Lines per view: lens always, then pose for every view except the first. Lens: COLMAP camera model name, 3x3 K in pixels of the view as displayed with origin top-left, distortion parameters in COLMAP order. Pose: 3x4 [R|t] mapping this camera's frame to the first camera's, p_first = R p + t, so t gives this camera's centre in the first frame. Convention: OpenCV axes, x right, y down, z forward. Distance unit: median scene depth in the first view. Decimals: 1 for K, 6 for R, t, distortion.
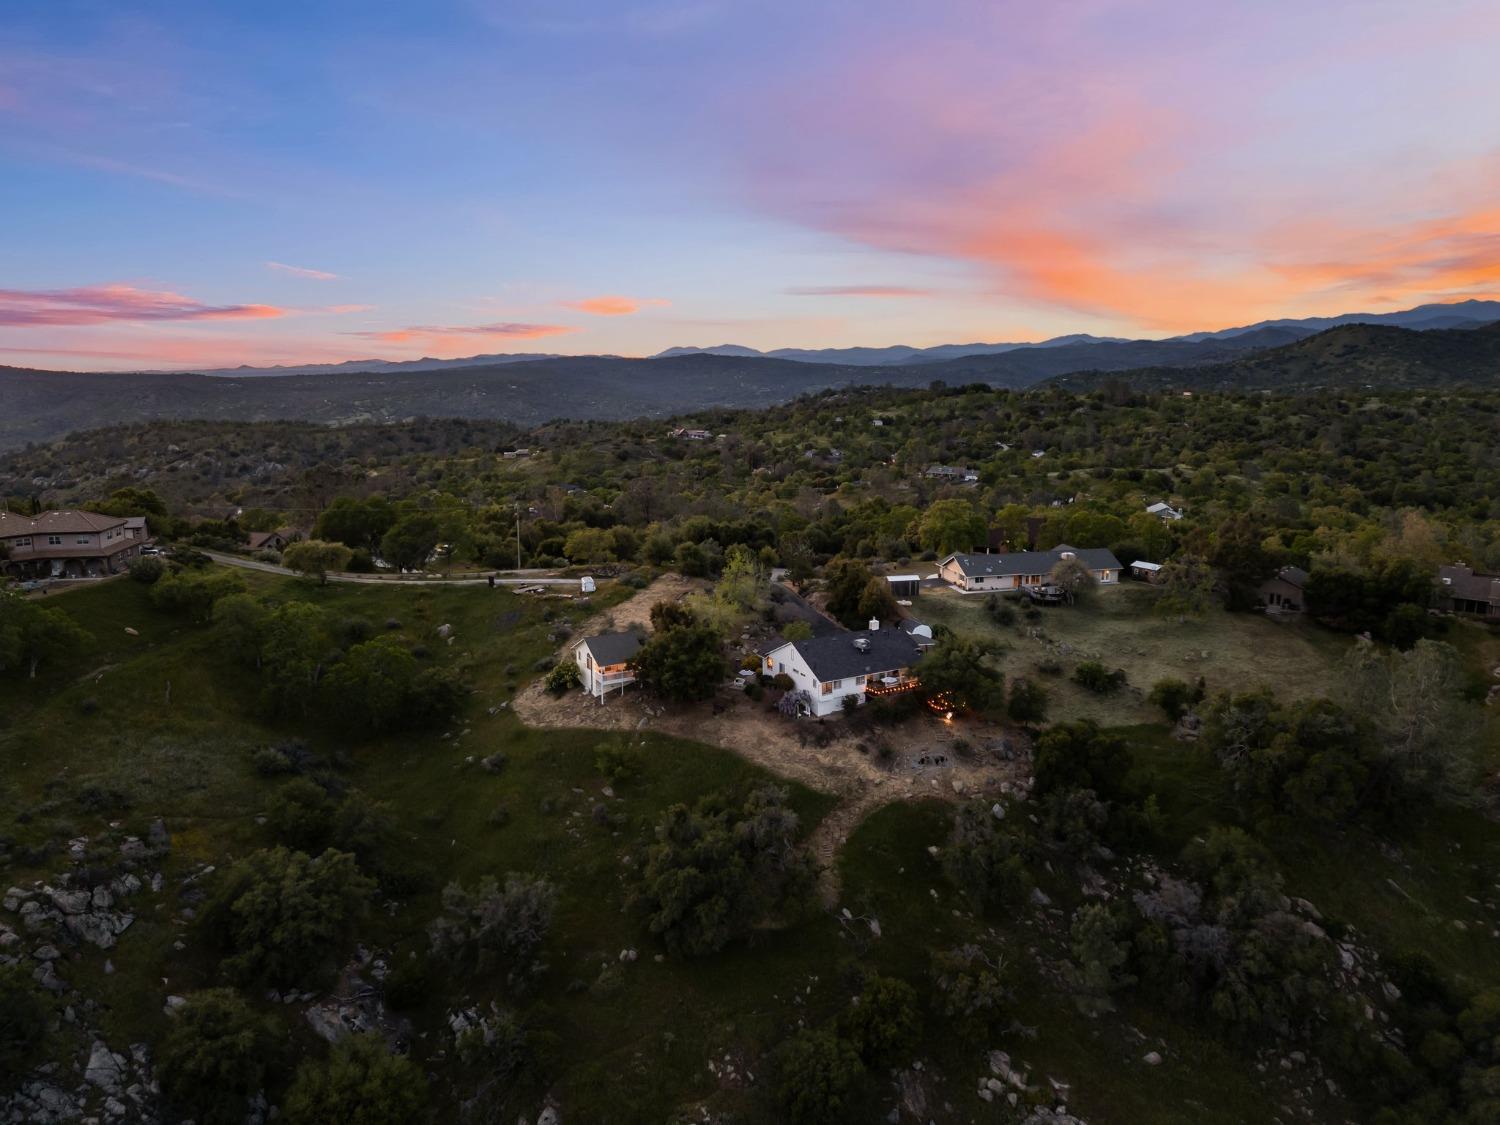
lens RADIAL K [[1024.9, 0, 758.7], [0, 1024.9, 593.6], [0, 0, 1]] dist [0.116618, -0.166757]
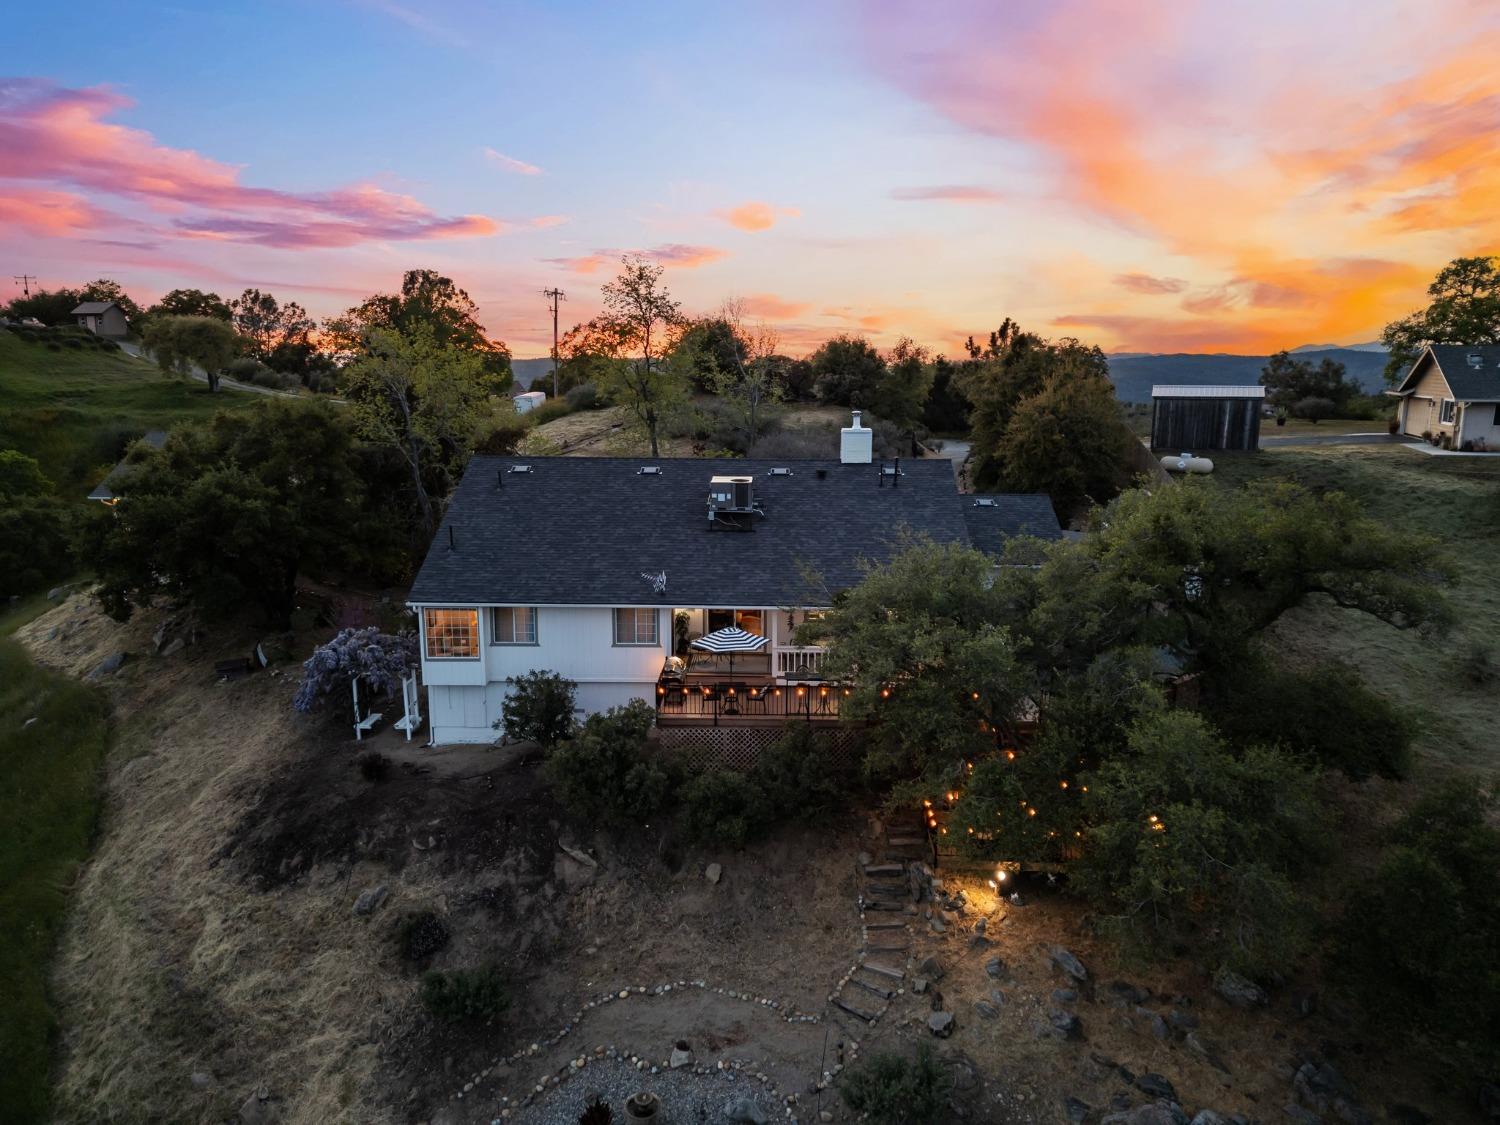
lens RADIAL K [[1056.5, 0, 750.0], [0, 1056.5, 562.5], [0, 0, 1]] dist [0.063124, -0.064647]
pose [[0.852759, 0.106028, -0.511429, 0.245857], [-0.122656, 0.992449, 0.001236, 0.068397], [0.507698, 0.061676, 0.859325, 0.825788]]
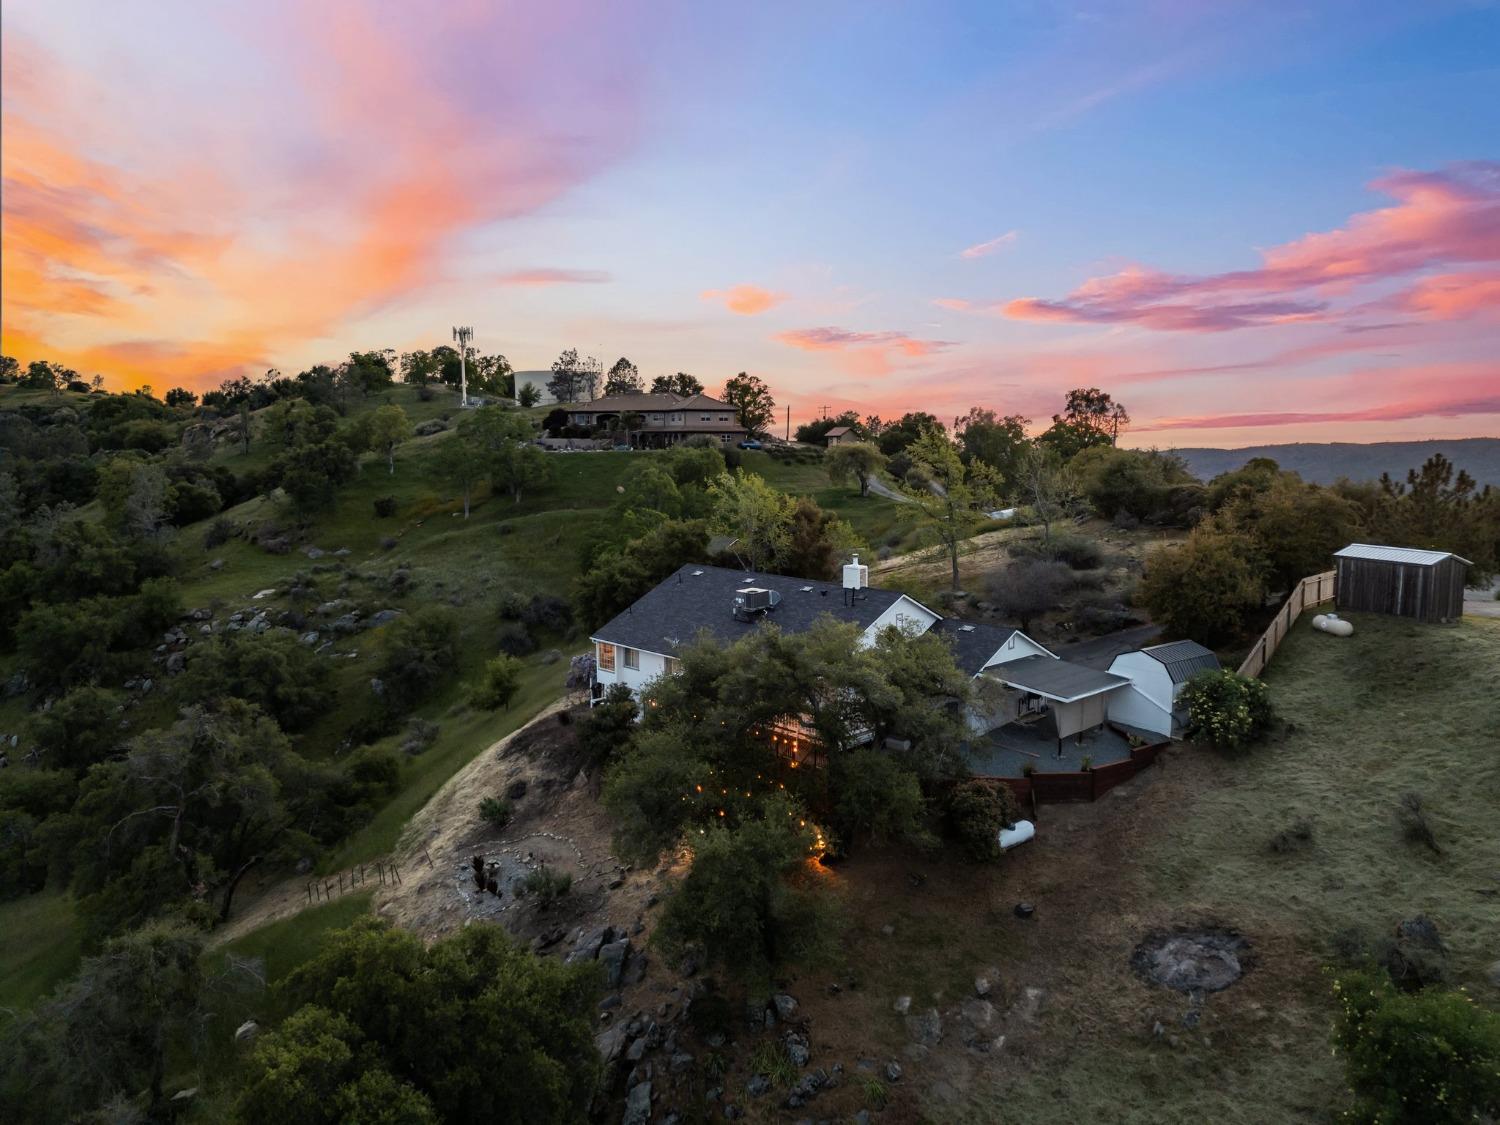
lens RADIAL K [[1056.5, 0, 750.0], [0, 1056.5, 562.5], [0, 0, 1]] dist [0.063124, -0.064647]
pose [[0.233746, 0.115992, -0.965354, 0.513650], [-0.218290, 0.973773, 0.064148, 0.010989], [0.947477, 0.195733, 0.252936, 0.936201]]
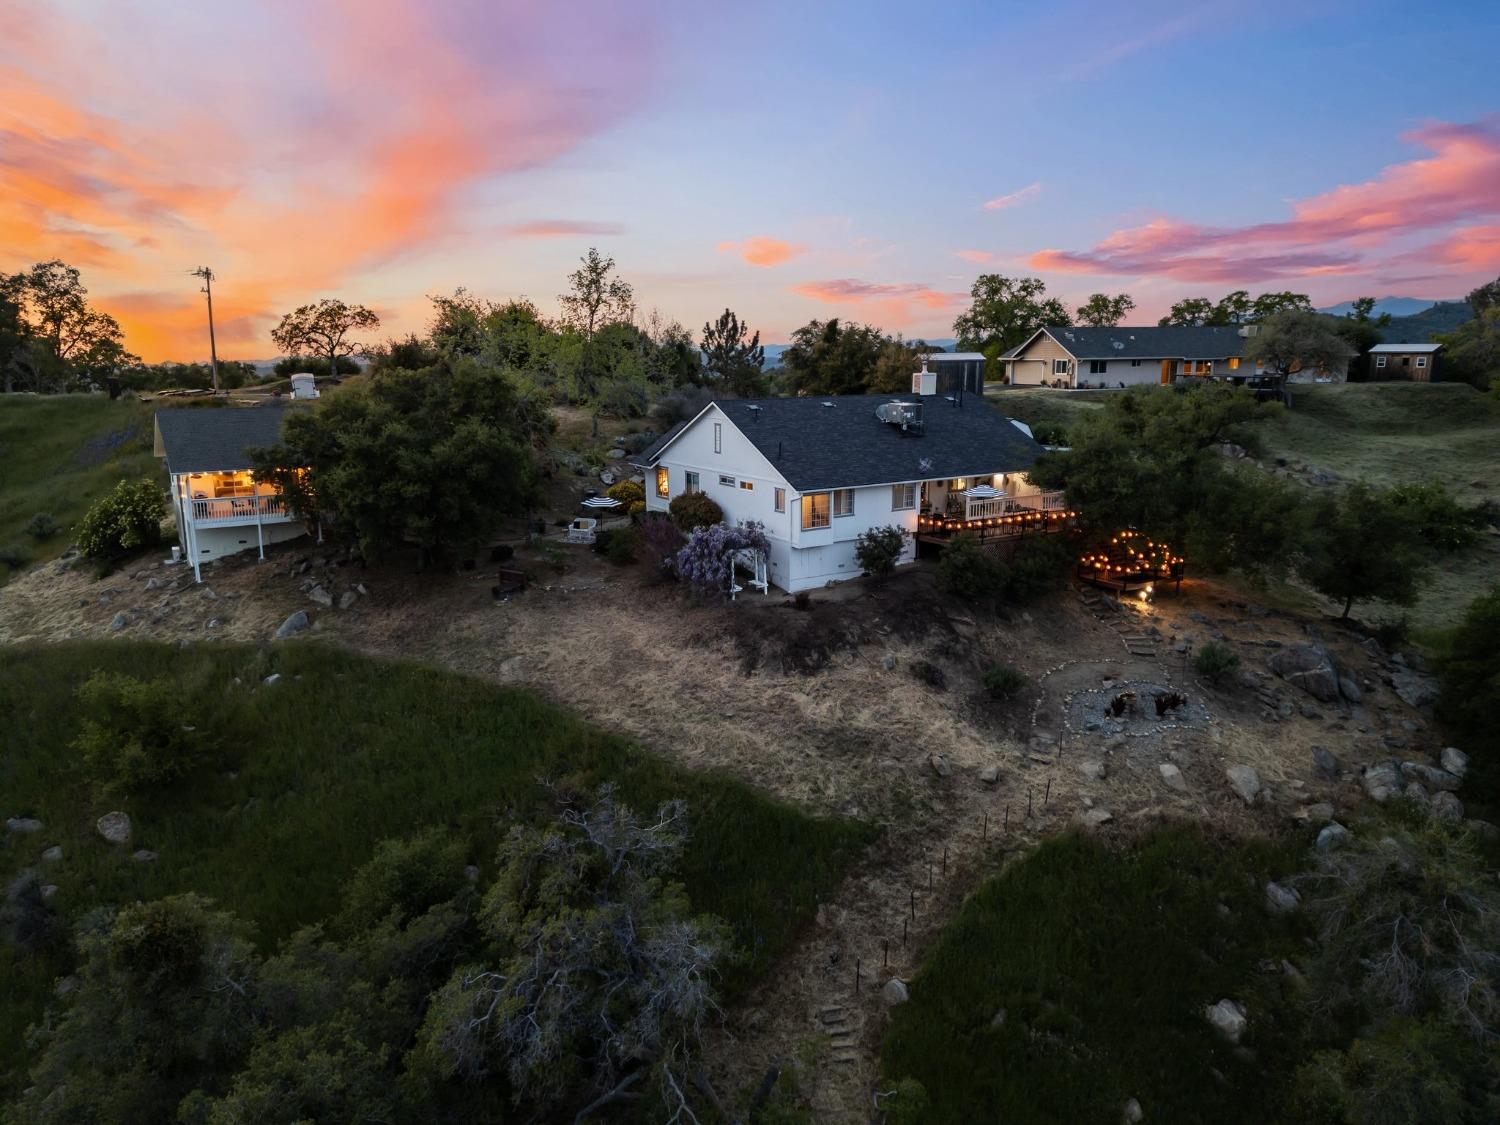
lens RADIAL K [[1024.9, 0, 758.7], [0, 1024.9, 593.6], [0, 0, 1]] dist [0.116618, -0.166757]
pose [[0.998606, -0.014101, 0.050855, 0.029420], [0.013920, 0.999895, 0.003918, 0.119070], [-0.050905, -0.003205, 0.998698, 0.654144]]
